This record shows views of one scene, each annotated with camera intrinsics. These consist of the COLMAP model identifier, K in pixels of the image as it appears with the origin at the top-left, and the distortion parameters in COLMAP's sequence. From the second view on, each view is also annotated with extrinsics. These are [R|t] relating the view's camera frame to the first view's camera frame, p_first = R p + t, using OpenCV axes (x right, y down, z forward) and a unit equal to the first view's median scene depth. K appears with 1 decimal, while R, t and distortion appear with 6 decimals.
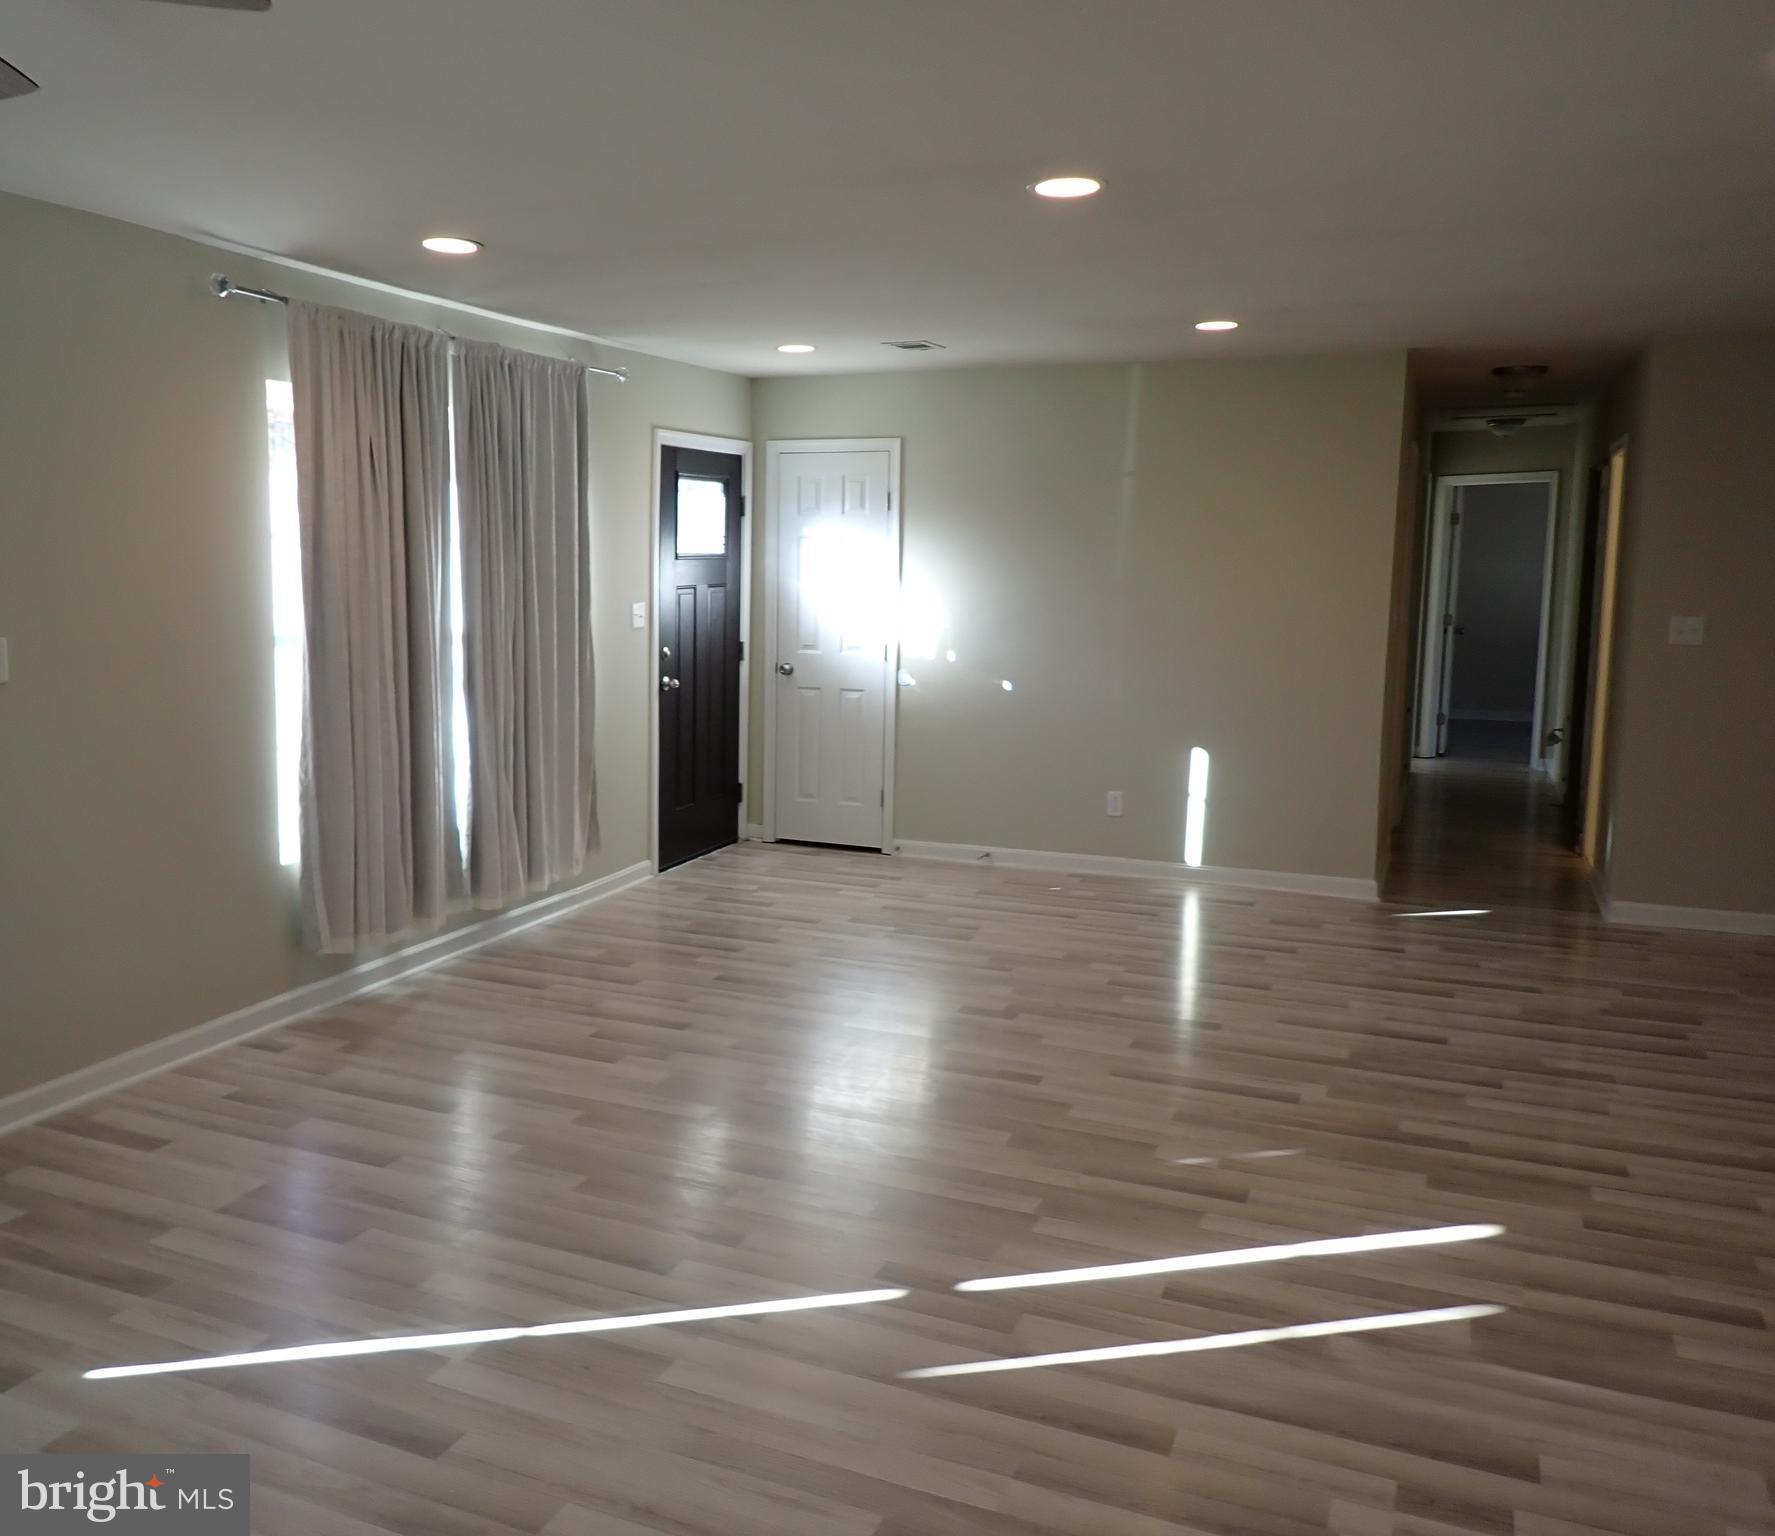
lens RADIAL K [[1513.0, 0, 733.7], [0, 1513.0, 758.1], [0, 0, 1]] dist [-0.004411, -0.004062]
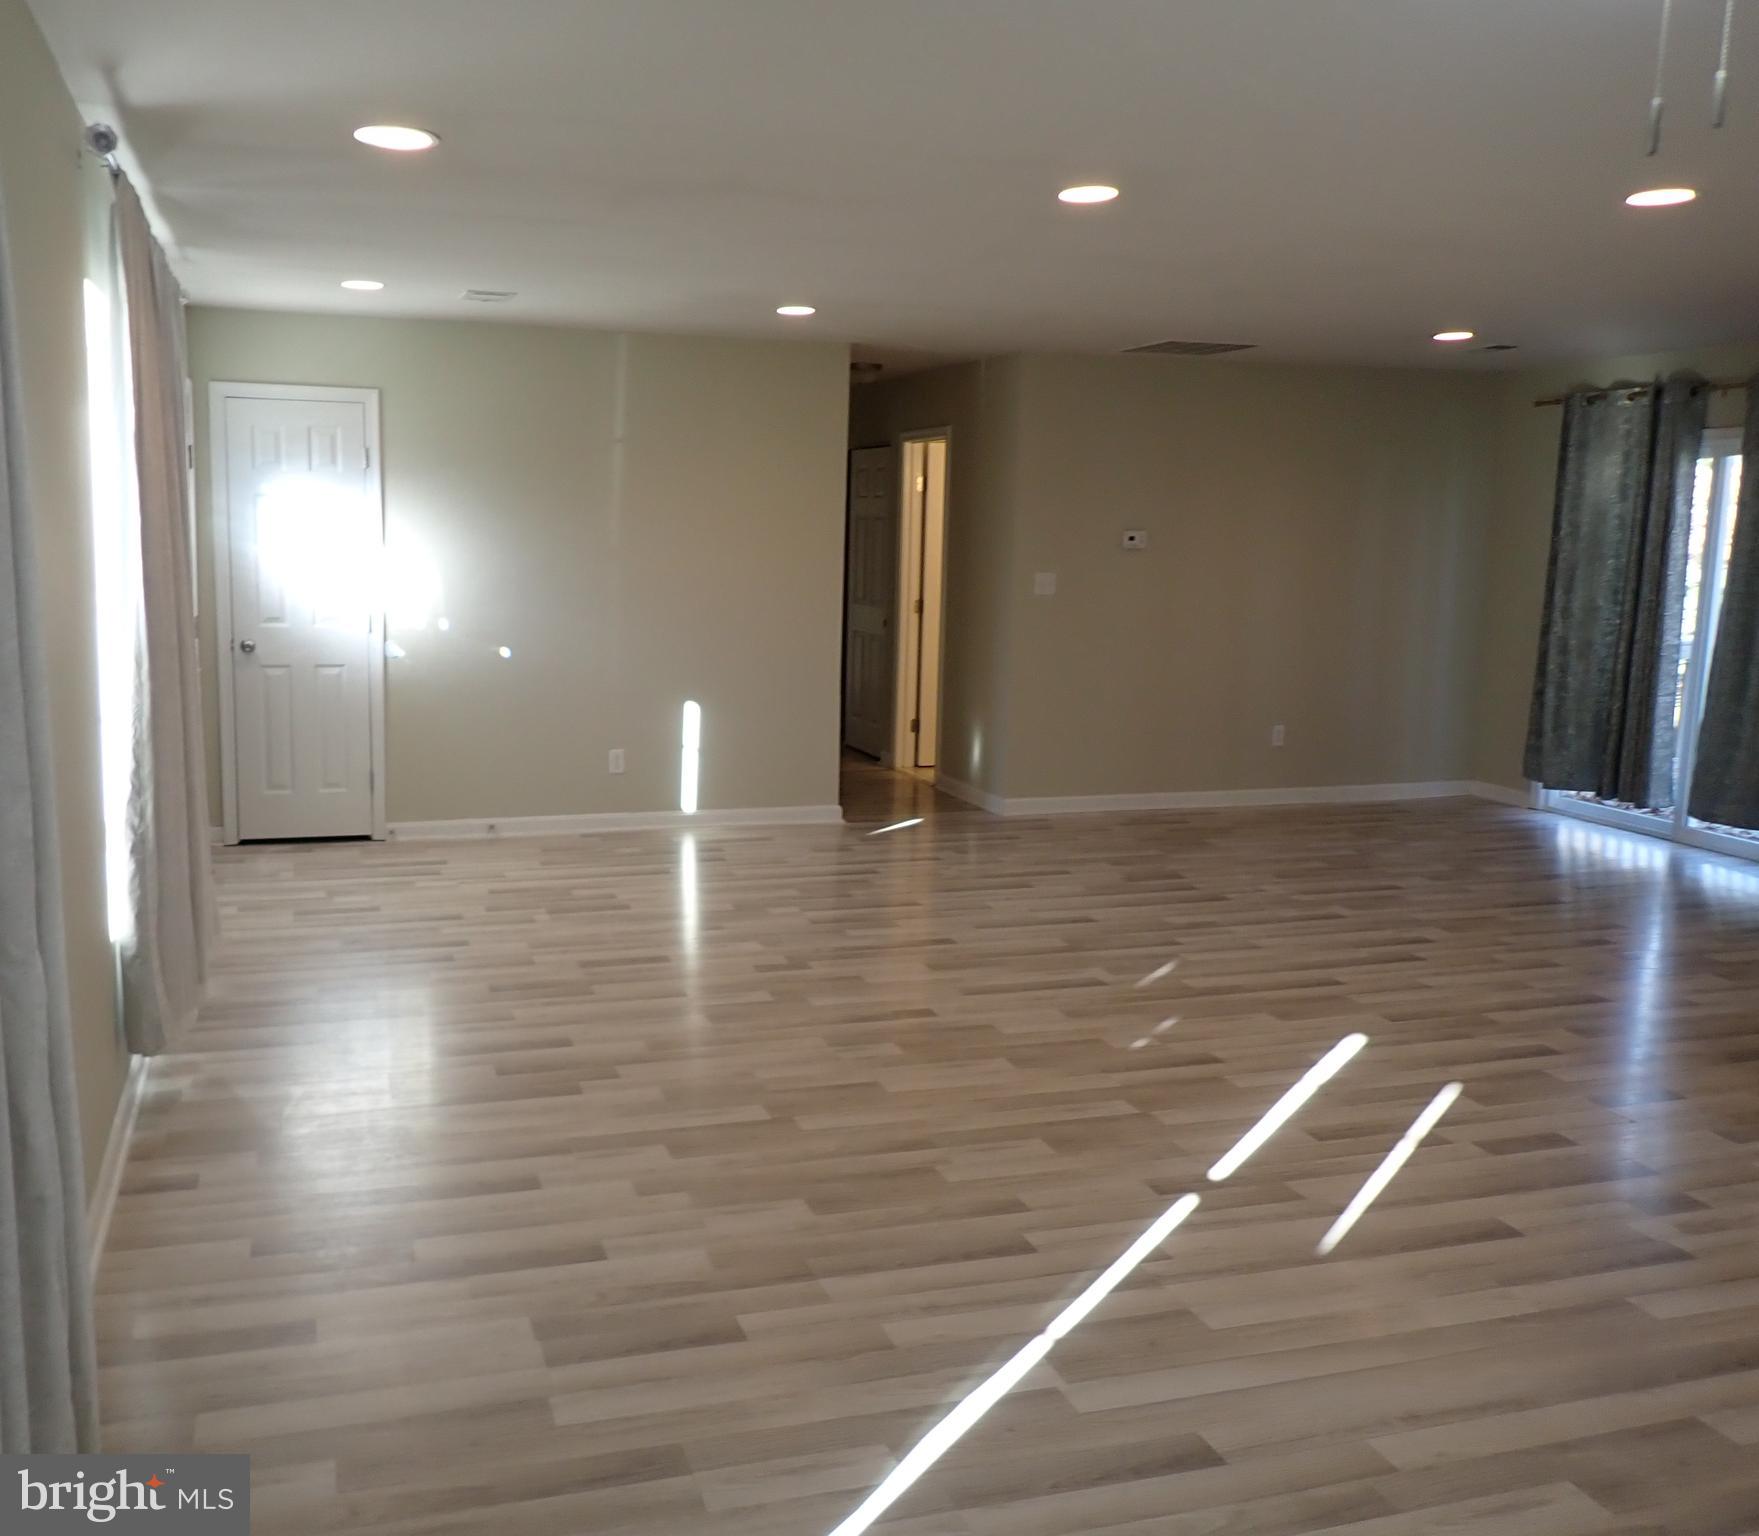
lens RADIAL K [[1521.7, 0, 728.9], [0, 1521.7, 772.9], [0, 0, 1]] dist [0.003823, 0.011641]
pose [[0.746875, -0.100736, 0.657290, -0.387297], [0.074813, 0.994912, 0.067471, -0.027430], [-0.660742, -0.001218, 0.750612, 0.173803]]
